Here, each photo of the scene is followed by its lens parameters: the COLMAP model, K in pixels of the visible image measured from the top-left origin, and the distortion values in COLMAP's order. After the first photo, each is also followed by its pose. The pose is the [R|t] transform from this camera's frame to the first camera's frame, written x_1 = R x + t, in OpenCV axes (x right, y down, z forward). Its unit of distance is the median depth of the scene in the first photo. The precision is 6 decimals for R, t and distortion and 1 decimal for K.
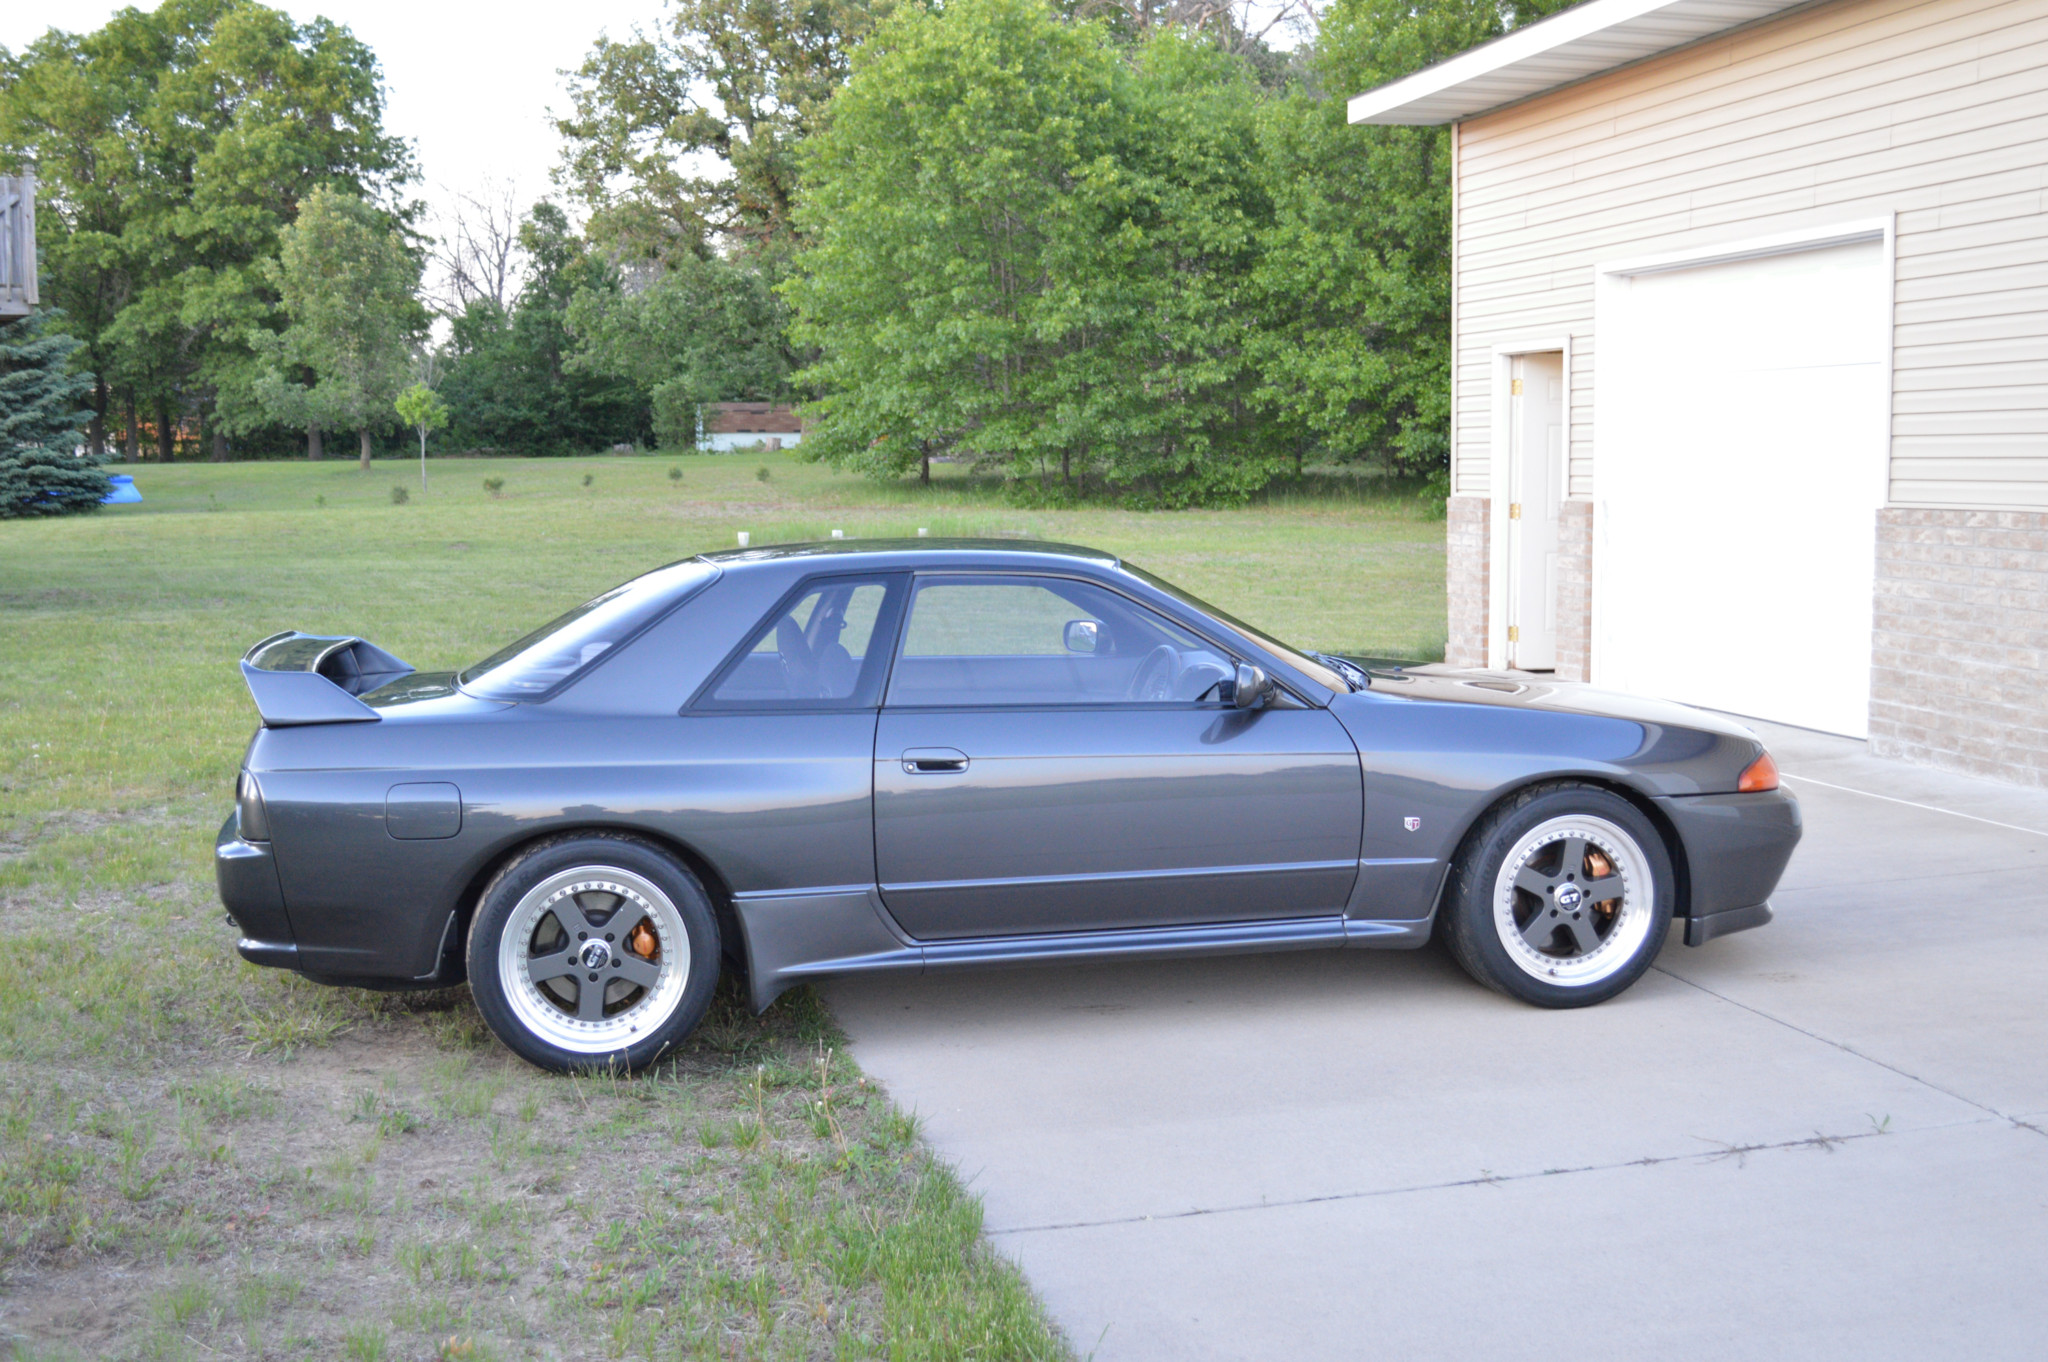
lens RADIAL K [[2290.7, 0, 1019.3], [0, 2290.7, 681.8], [0, 0, 1]] dist [-0.049728, 0.000000]
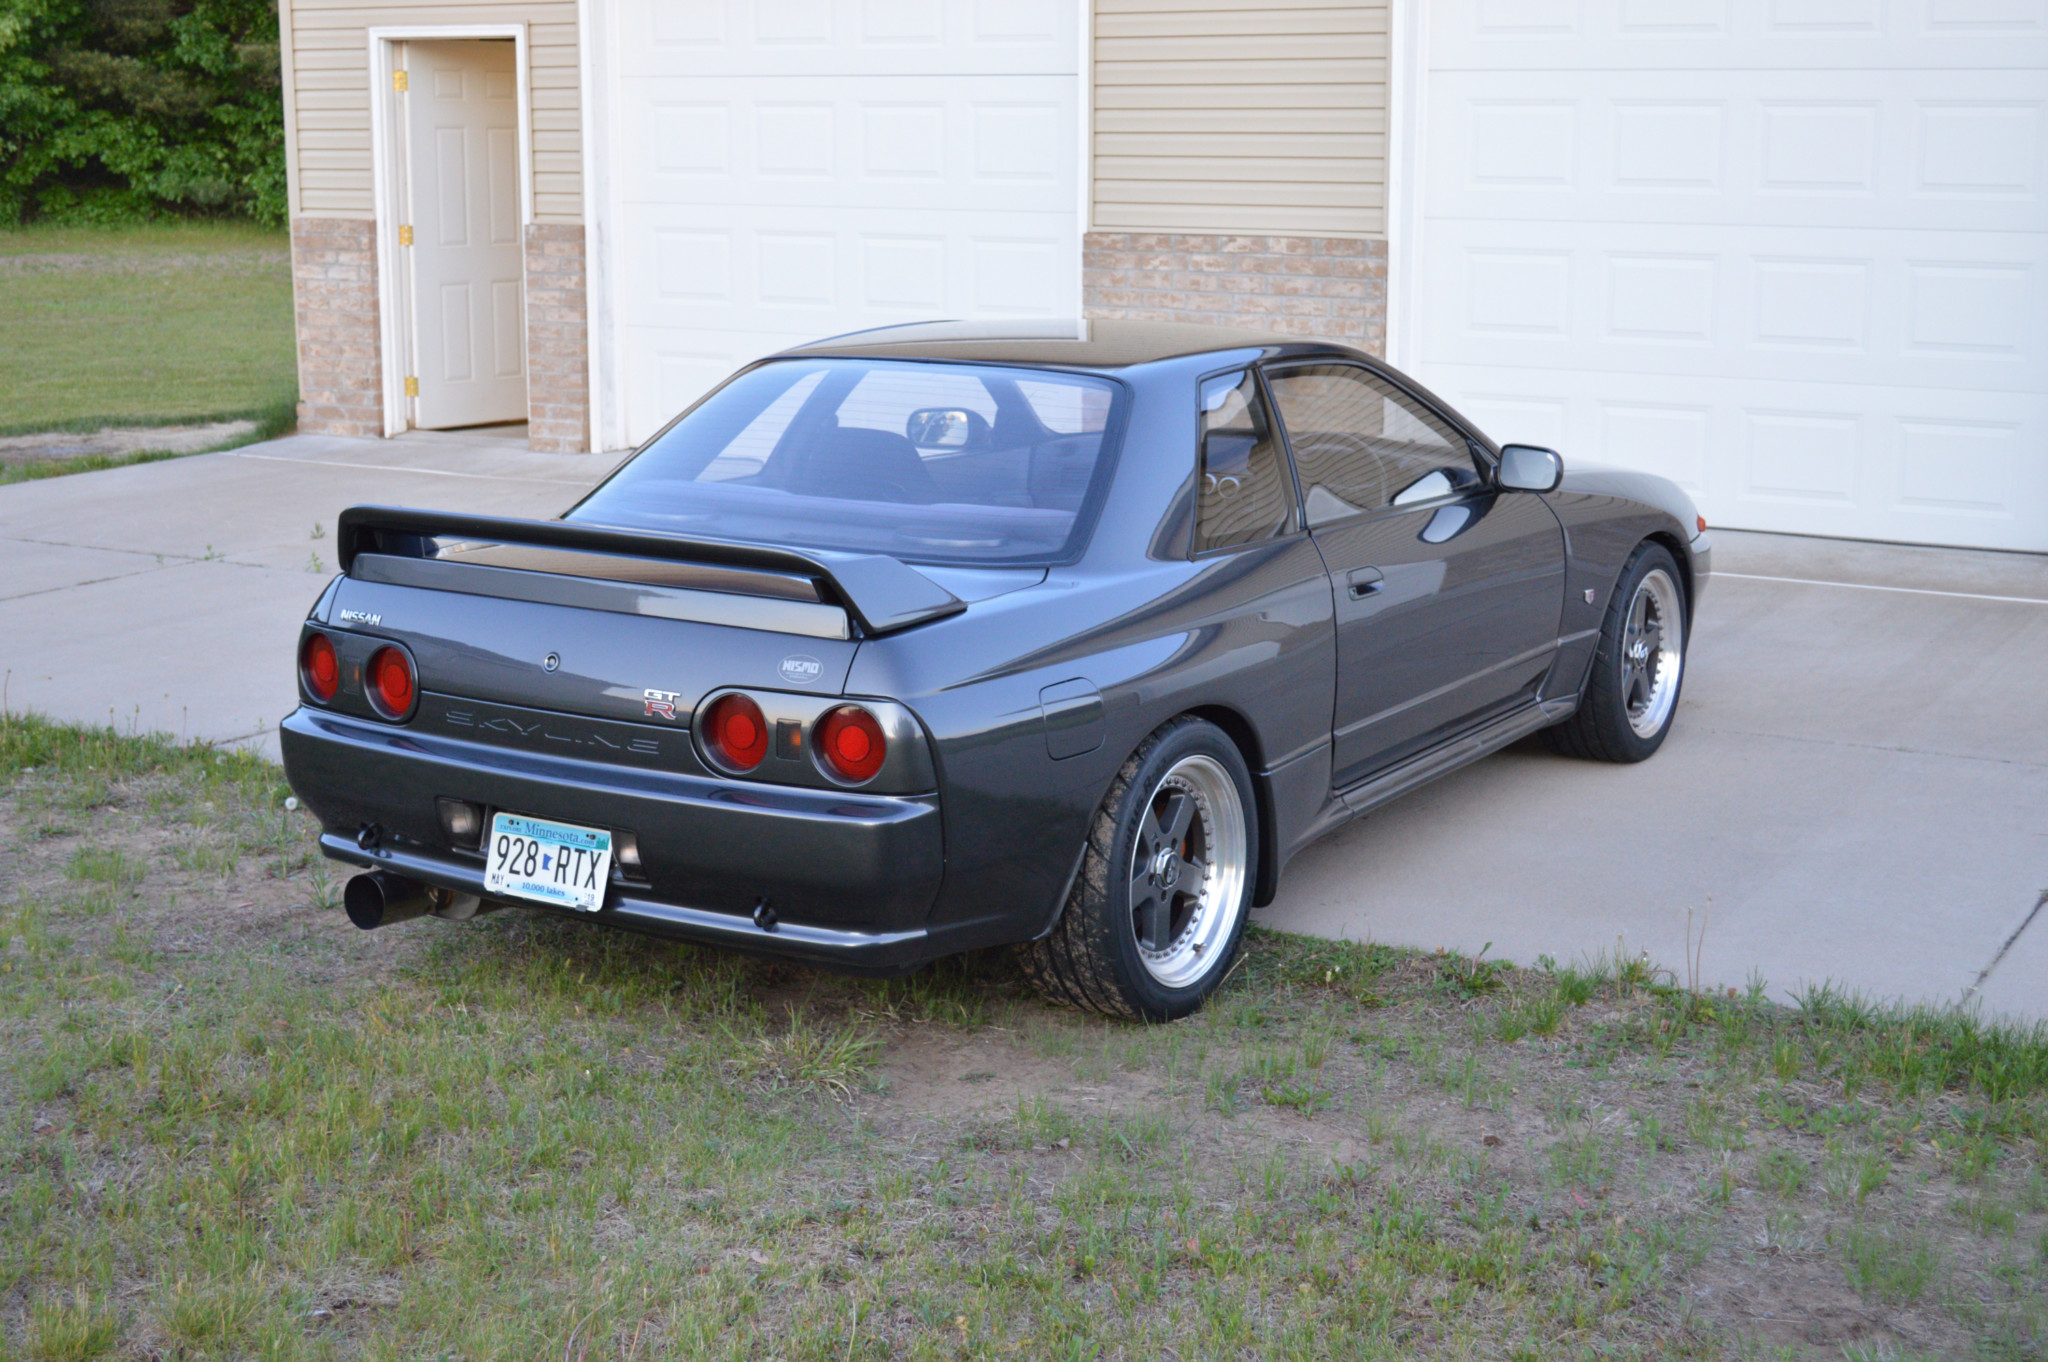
lens RADIAL K [[2841.7, 0, 1018.5], [0, 2841.7, 681.4], [0, 0, 1]] dist [-0.025134, 0.000000]
pose [[0.694590, -0.133323, 0.706944, -0.393900], [0.063842, 0.990224, 0.124021, -0.031155], [-0.716567, -0.041011, 0.696311, 0.147008]]
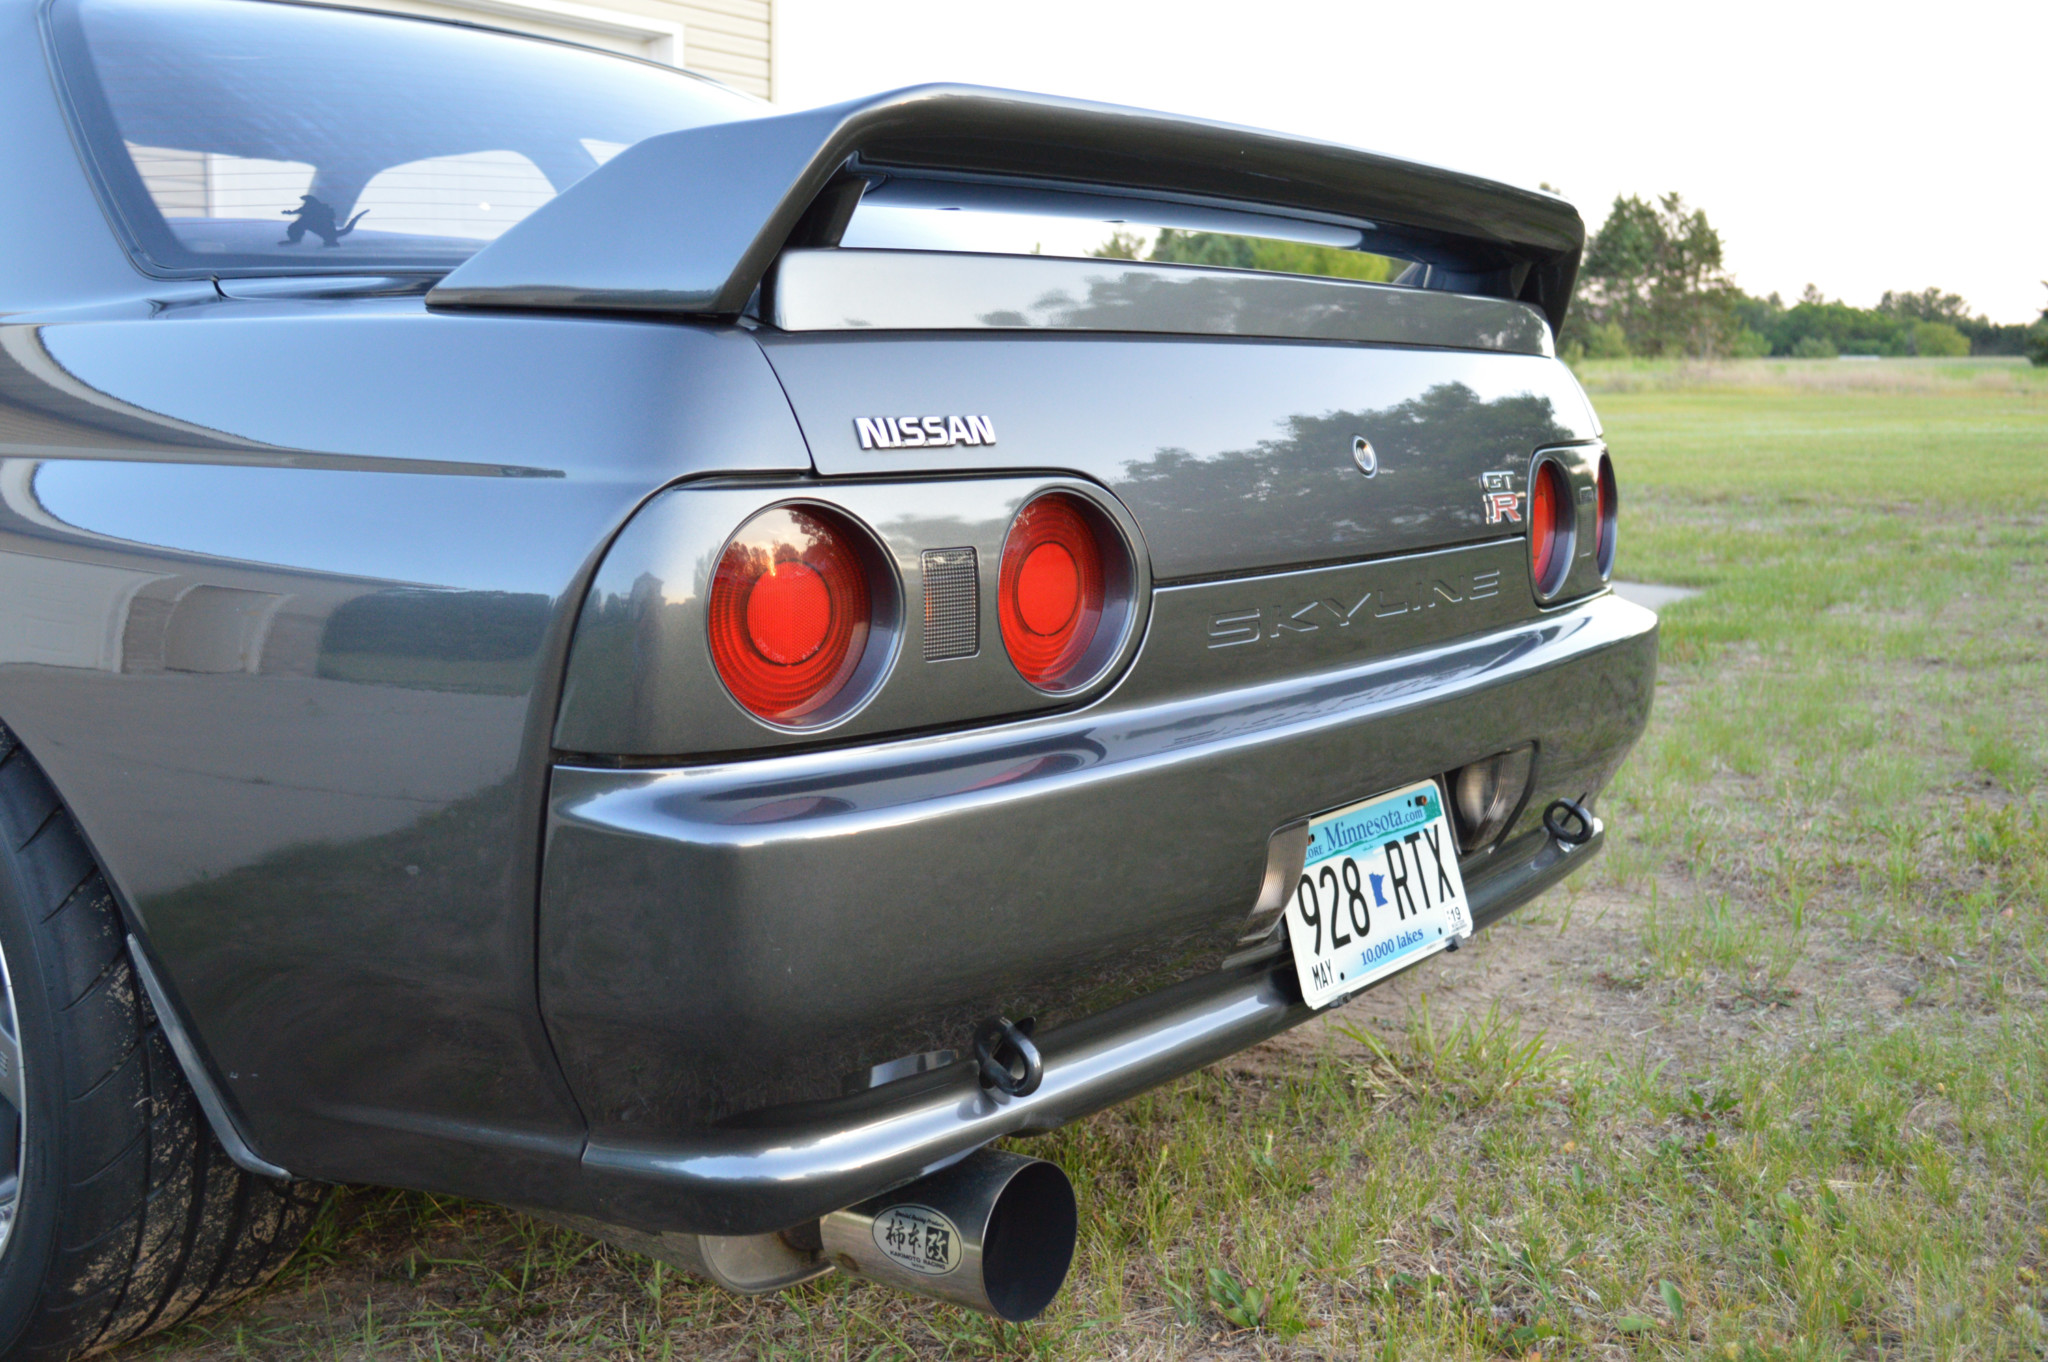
lens RADIAL K [[2133.2, 0, 1018.7], [0, 2133.2, 688.8], [0, 0, 1]] dist [-0.064569, 0.000000]
pose [[-0.665901, -0.117759, 0.736688, -0.245024], [0.064884, 0.974581, 0.214435, -0.004437], [-0.743214, 0.190591, -0.641333, 0.577830]]
